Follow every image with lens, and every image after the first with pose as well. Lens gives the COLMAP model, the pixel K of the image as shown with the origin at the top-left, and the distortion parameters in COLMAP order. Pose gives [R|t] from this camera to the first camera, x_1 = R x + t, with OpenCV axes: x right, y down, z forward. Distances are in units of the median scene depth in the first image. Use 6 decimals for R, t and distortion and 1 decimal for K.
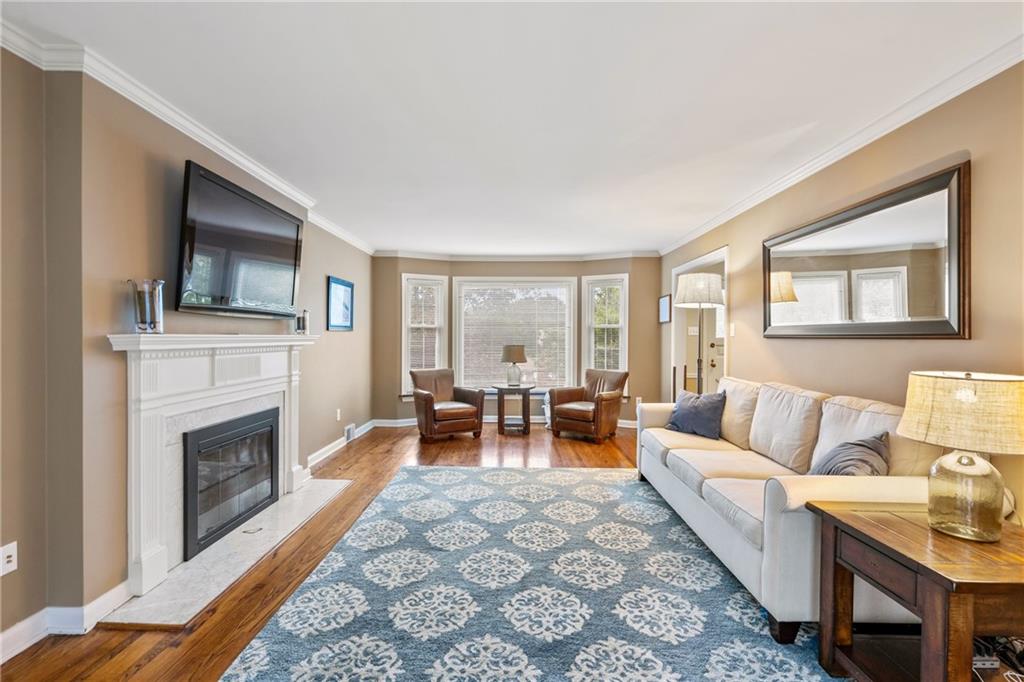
lens RADIAL K [[463.4, 0, 510.9], [0, 463.4, 339.3], [0, 0, 1]] dist [0.001423, 0.001107]
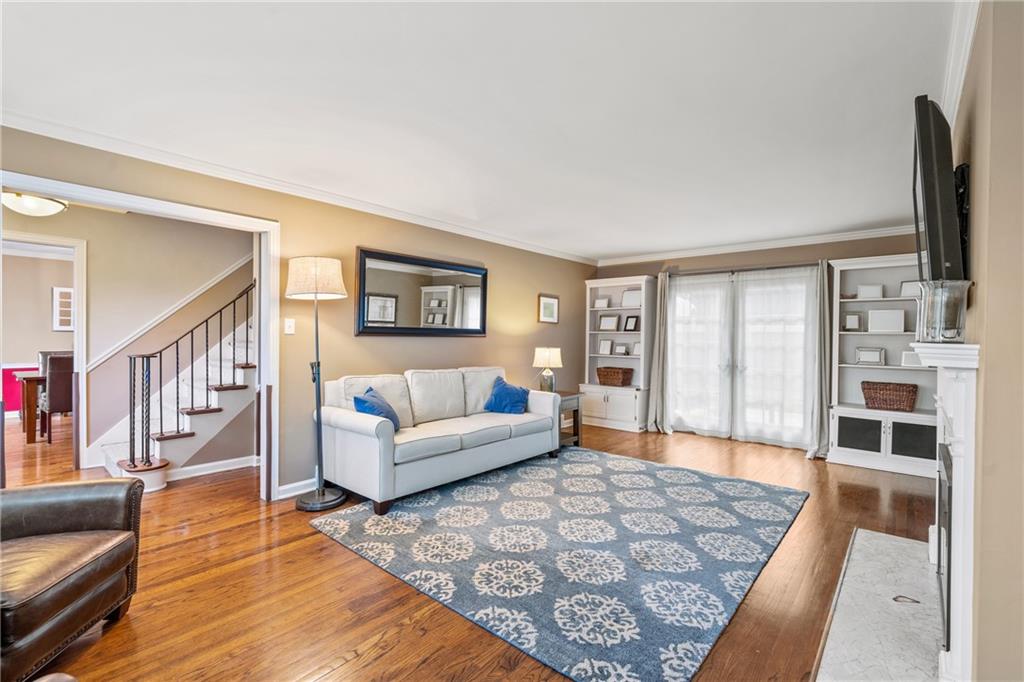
lens RADIAL K [[463.4, 0, 512.2], [0, 463.4, 339.1], [0, 0, 1]] dist [0.001423, 0.001107]
pose [[-0.768123, -0.015805, 0.640107, -0.611134], [-0.008500, 0.999859, 0.014488, -0.019781], [-0.640246, 0.005687, -0.768149, 2.236968]]
